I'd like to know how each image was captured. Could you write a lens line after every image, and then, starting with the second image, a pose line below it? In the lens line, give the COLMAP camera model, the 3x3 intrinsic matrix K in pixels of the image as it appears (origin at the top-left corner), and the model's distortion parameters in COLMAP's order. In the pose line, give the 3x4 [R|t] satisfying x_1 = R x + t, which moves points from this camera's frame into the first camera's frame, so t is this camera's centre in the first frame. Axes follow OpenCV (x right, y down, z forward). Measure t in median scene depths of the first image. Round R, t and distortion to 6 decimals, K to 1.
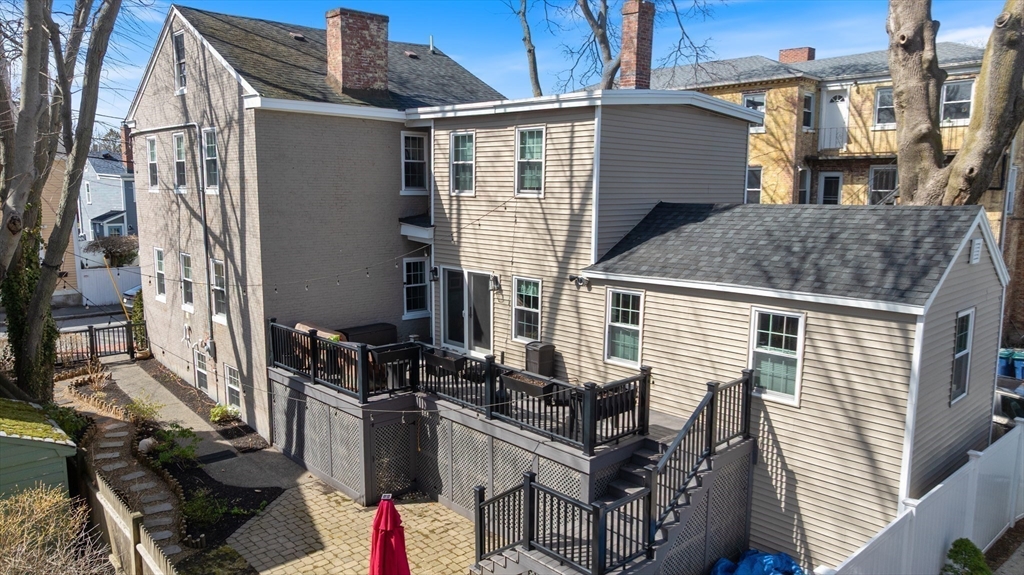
lens RADIAL K [[722.3, 0, 509.2], [0, 722.3, 287.7], [0, 0, 1]] dist [-0.006099, -0.001793]
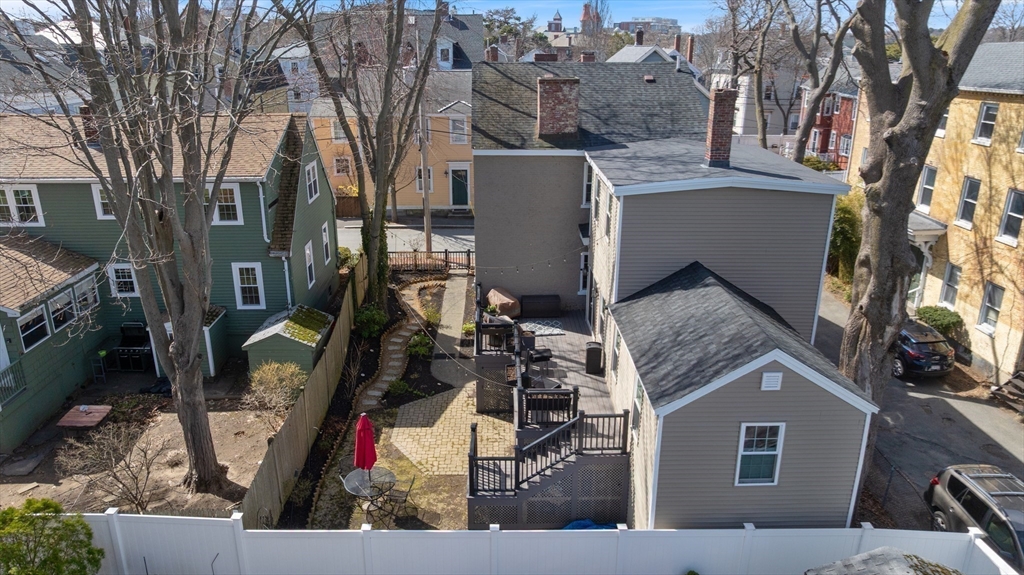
lens RADIAL K [[722.3, 0, 509.2], [0, 722.3, 287.7], [0, 0, 1]] dist [-0.006099, -0.001793]
pose [[0.746257, 0.213793, -0.630392, 0.687676], [-0.094084, 0.971389, 0.218064, -0.283704], [0.658976, -0.103422, 0.745020, -0.143111]]
